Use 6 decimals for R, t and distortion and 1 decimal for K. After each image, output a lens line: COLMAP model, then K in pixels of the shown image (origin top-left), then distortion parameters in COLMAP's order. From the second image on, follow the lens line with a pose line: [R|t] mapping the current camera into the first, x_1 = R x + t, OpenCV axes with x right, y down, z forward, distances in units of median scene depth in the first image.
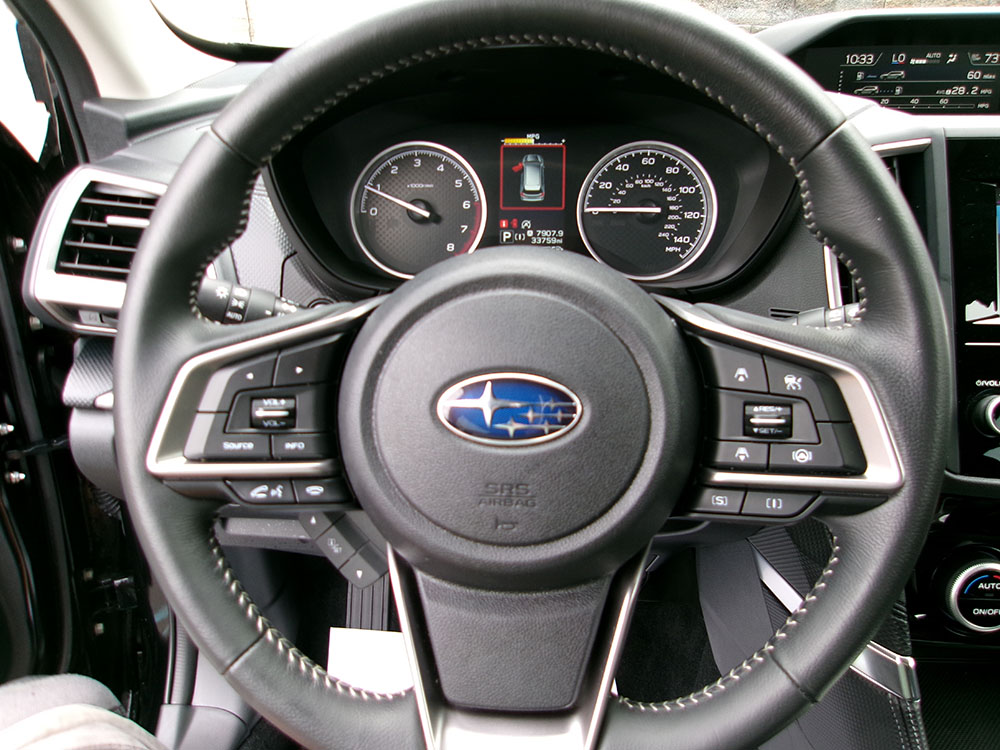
lens RADIAL K [[769.0, 0, 490.3], [0, 769.0, 382.0], [0, 0, 1]] dist [-0.019958, 0.026362]
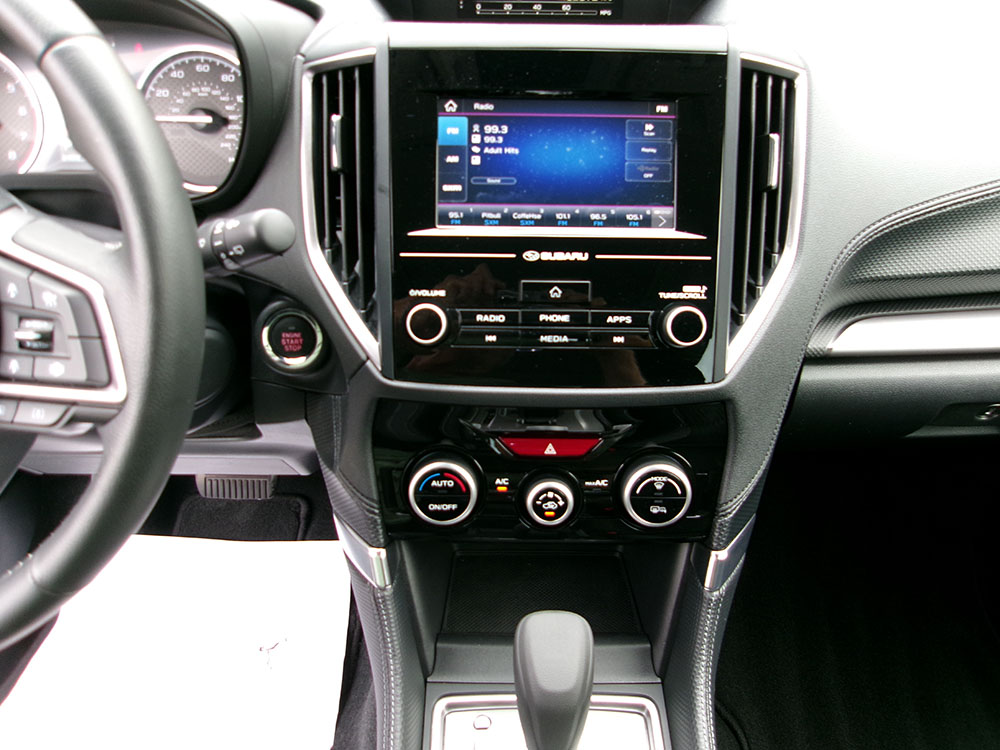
lens RADIAL K [[769.0, 0, 506.7], [0, 769.0, 364.4], [0, 0, 1]] dist [-0.019958, 0.026362]
pose [[0.997675, -0.016102, 0.066225, 0.525527], [0.009364, 0.994861, 0.100821, -0.004692], [-0.067508, -0.099966, 0.992698, -0.042310]]
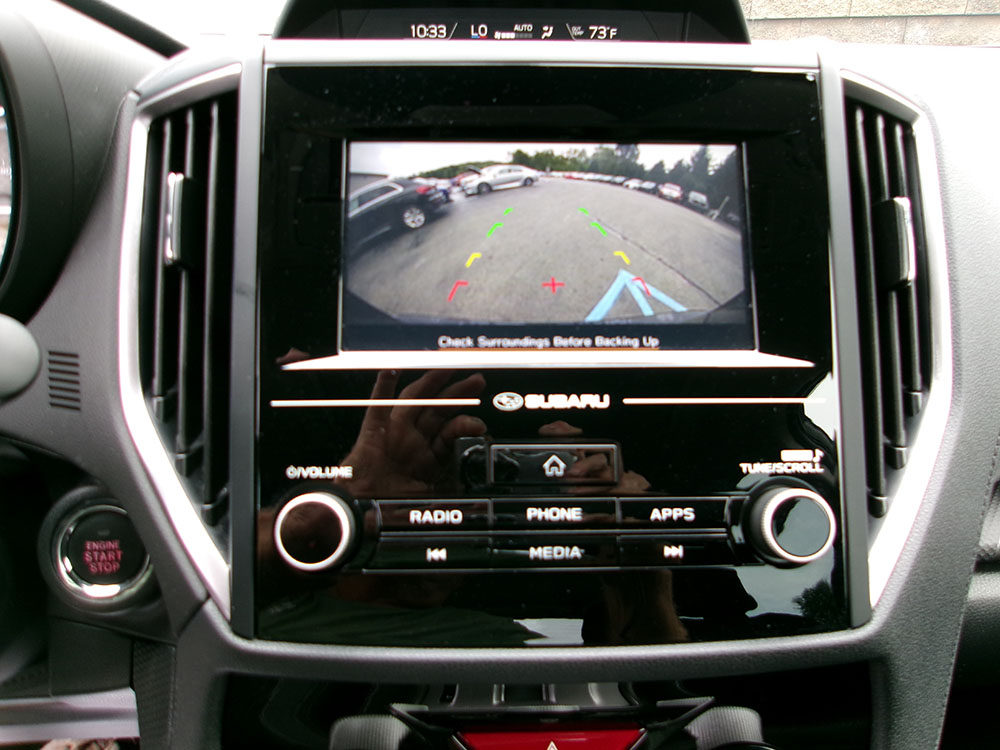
lens RADIAL K [[769.0, 0, 497.0], [0, 769.0, 381.9], [0, 0, 1]] dist [-0.019958, 0.026362]
pose [[0.996116, -0.021161, 0.085468, 0.561129], [0.028278, 0.996154, -0.082935, -0.010714], [-0.083384, 0.085030, 0.992883, 0.315229]]
